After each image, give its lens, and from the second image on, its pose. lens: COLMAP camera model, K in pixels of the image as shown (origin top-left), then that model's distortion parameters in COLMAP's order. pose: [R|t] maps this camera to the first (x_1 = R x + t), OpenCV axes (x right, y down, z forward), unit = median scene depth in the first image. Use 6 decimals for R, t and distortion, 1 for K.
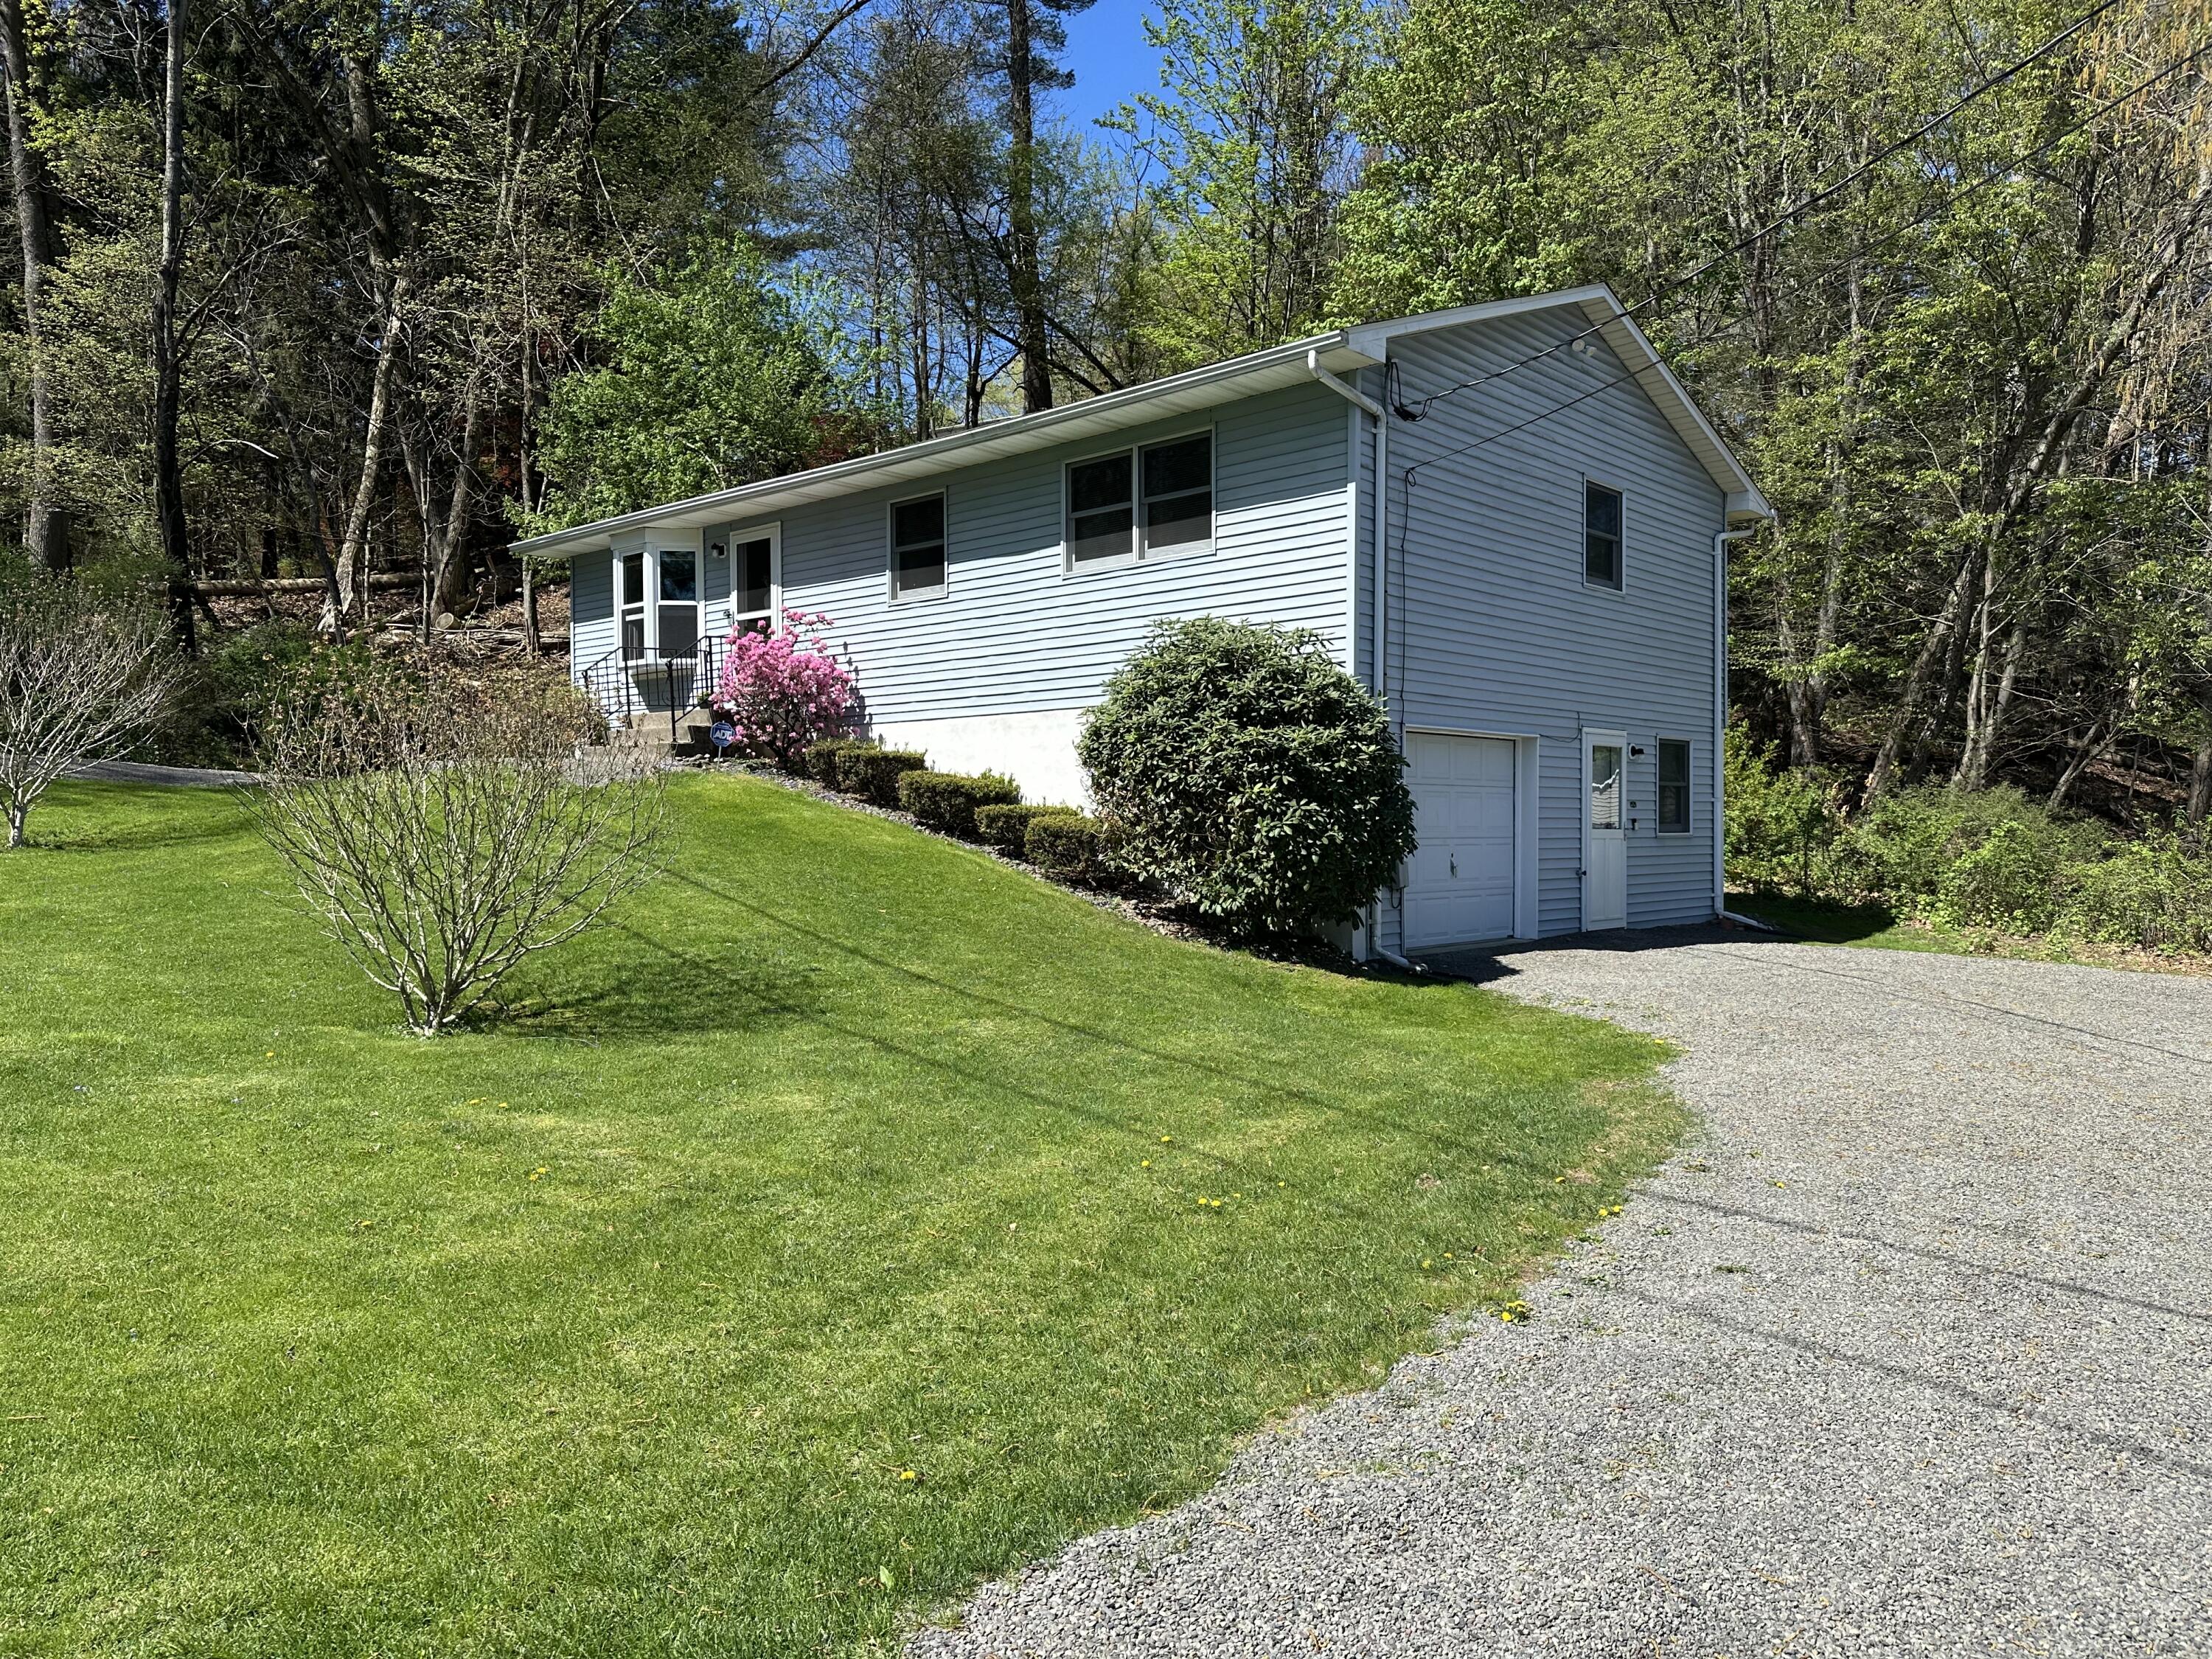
lens RADIAL K [[1530.8, 0, 1108.2], [0, 1530.8, 843.1], [0, 0, 1]] dist [0.081887, -0.002395]
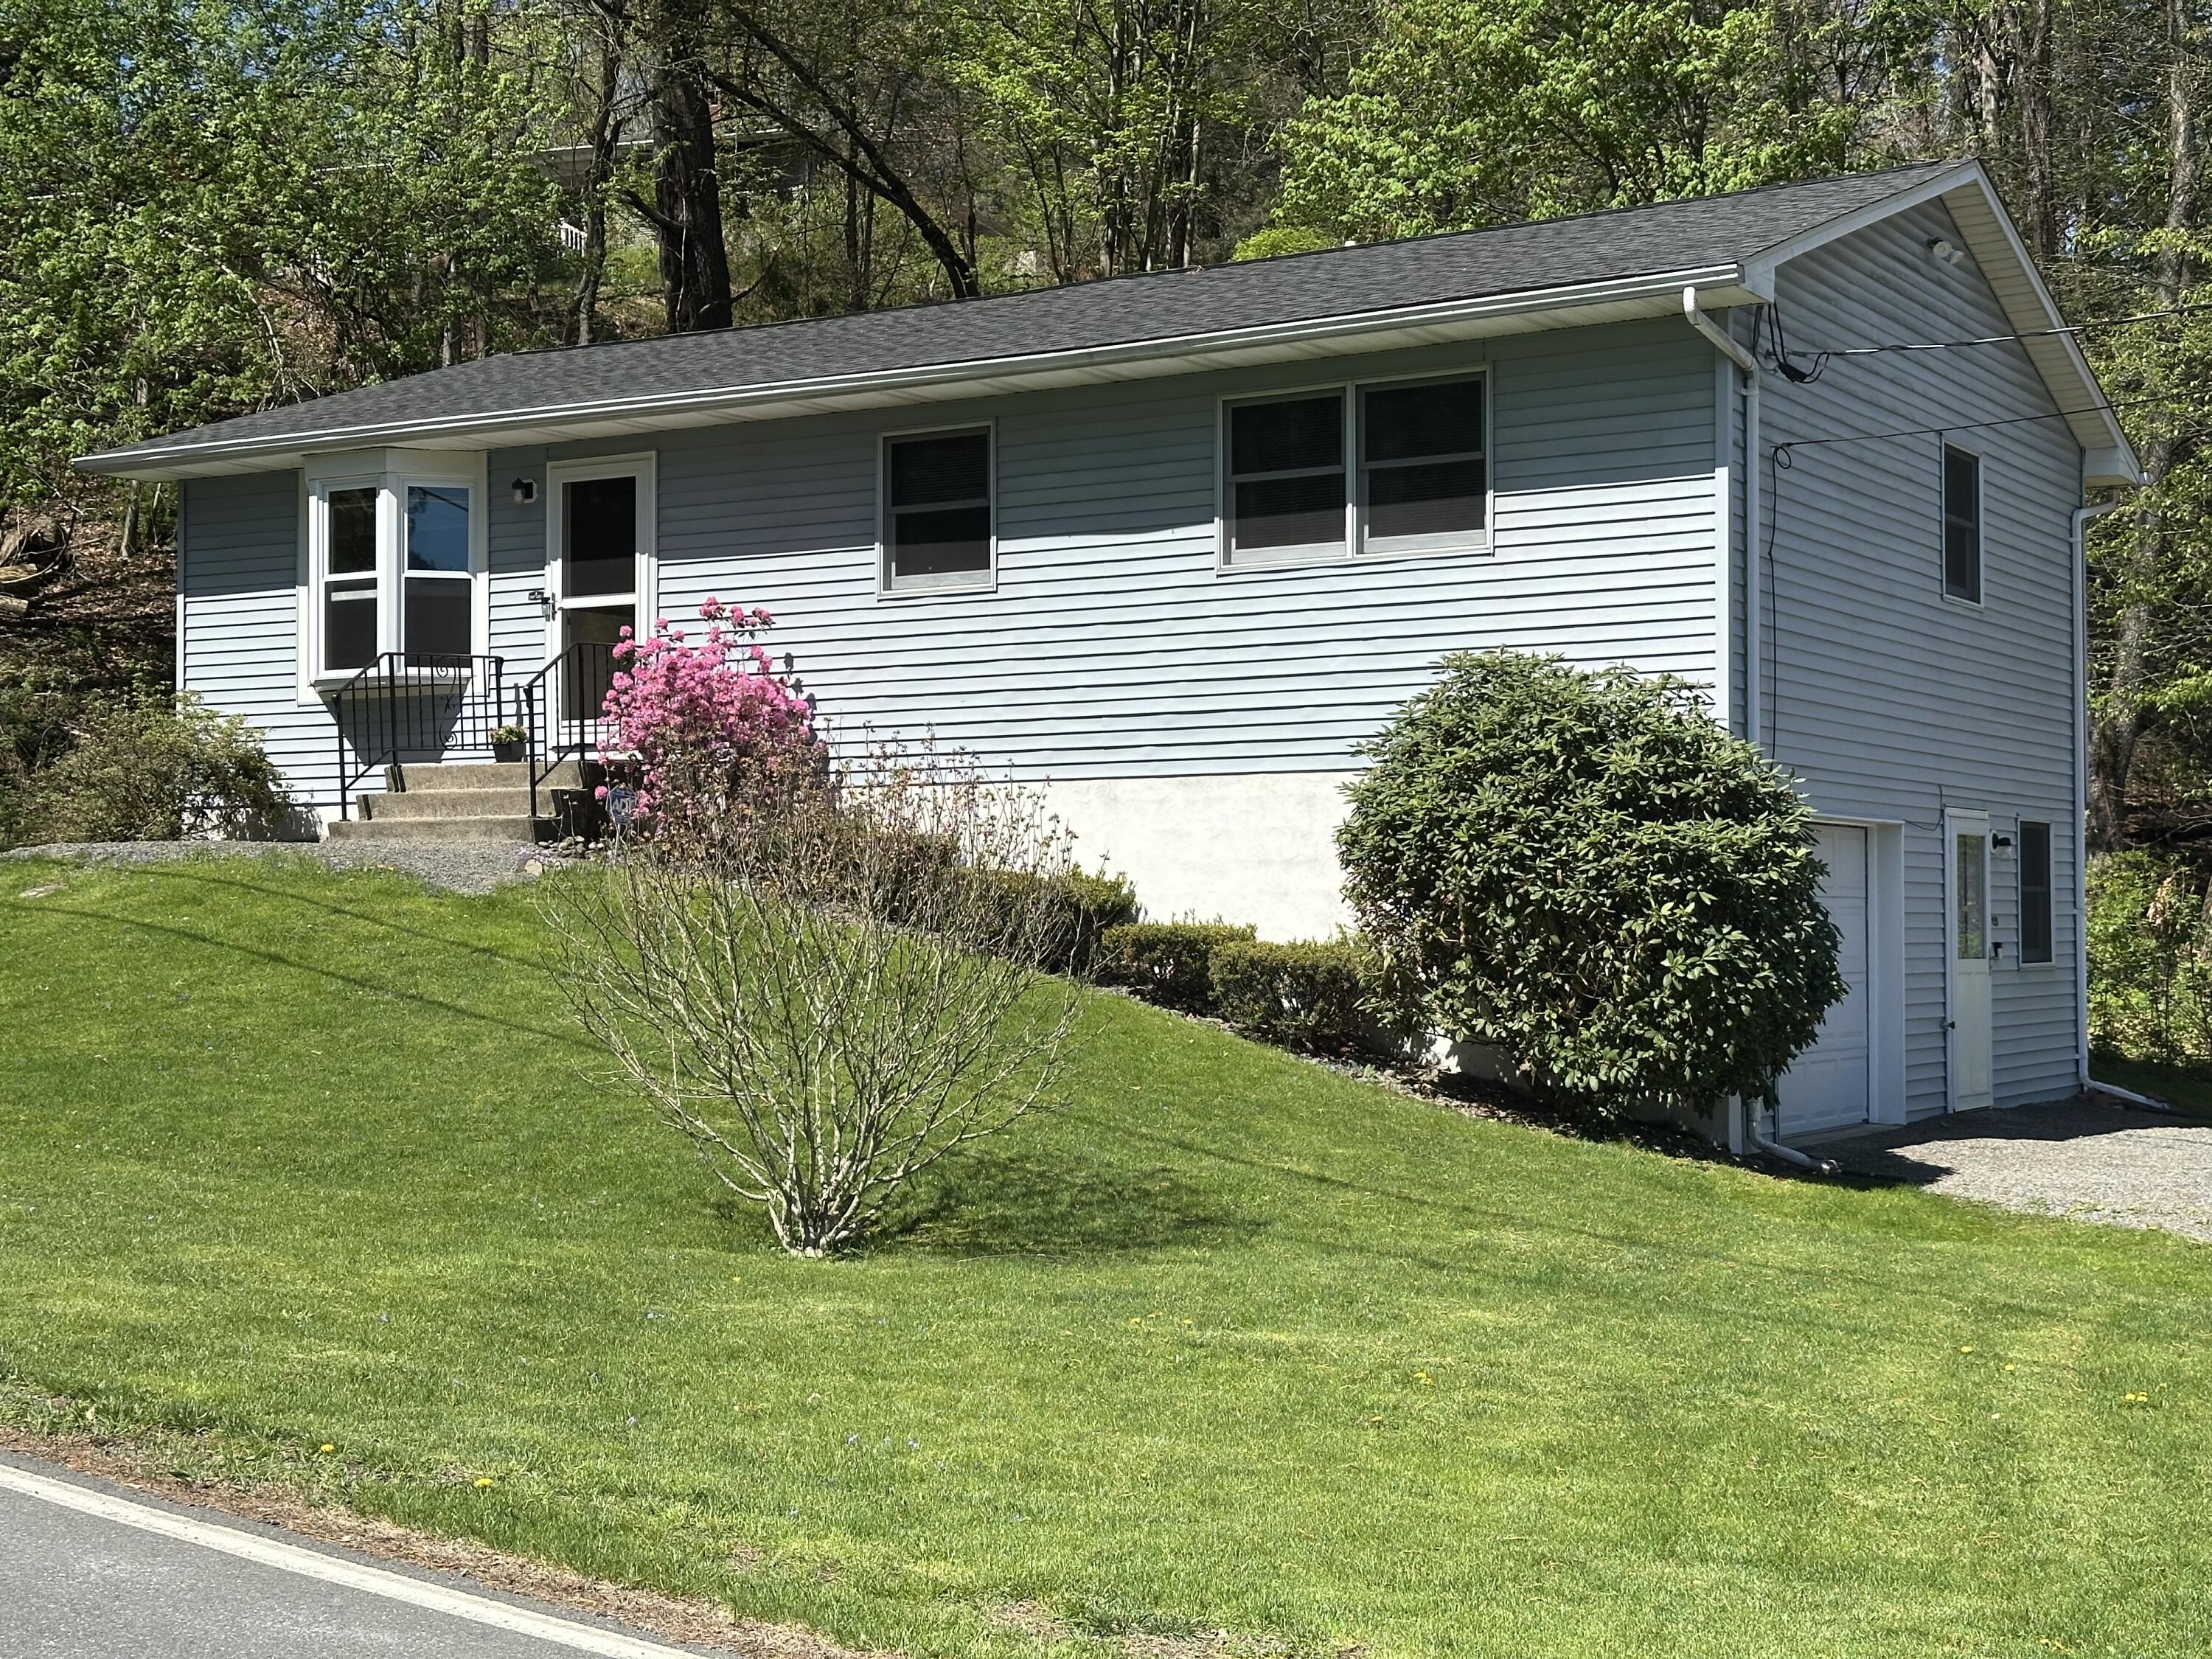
lens RADIAL K [[3105.7, 0, 1106.1], [0, 3105.7, 823.6], [0, 0, 1]] dist [0.095945, 0.000000]
pose [[0.980749, 0.006205, 0.195172, -0.344554], [0.002290, 0.999061, -0.043266, -0.010976], [-0.195257, 0.042880, 0.979814, -0.283120]]
